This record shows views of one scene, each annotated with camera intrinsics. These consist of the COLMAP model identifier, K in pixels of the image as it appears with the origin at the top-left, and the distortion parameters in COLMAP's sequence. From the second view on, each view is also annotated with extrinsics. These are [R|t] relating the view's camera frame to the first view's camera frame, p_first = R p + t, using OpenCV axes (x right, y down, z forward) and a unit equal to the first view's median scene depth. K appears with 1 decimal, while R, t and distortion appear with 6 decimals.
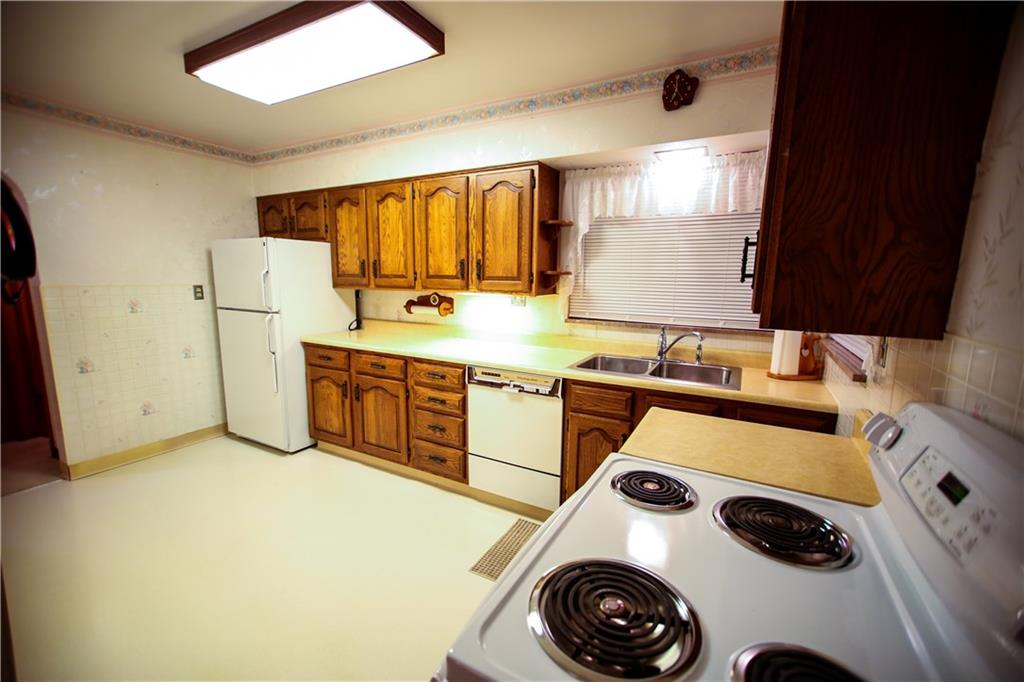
lens RADIAL K [[425.2, 0, 514.7], [0, 425.2, 340.2], [0, 0, 1]] dist [0.001901, -0.000001]
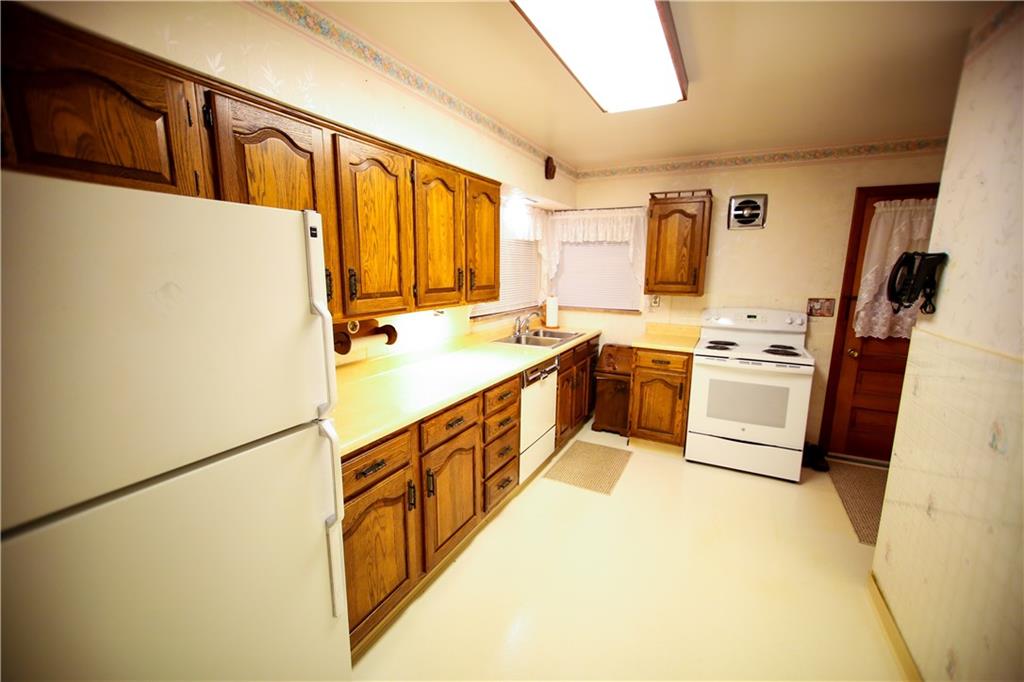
lens RADIAL K [[425.2, 0, 514.6], [0, 425.2, 340.5], [0, 0, 1]] dist [0.001901, -0.000001]
pose [[-0.022047, -0.189835, 0.981568, -1.045446], [0.136482, 0.972044, 0.191059, -0.203901], [-0.990397, 0.138179, 0.004479, 0.928431]]
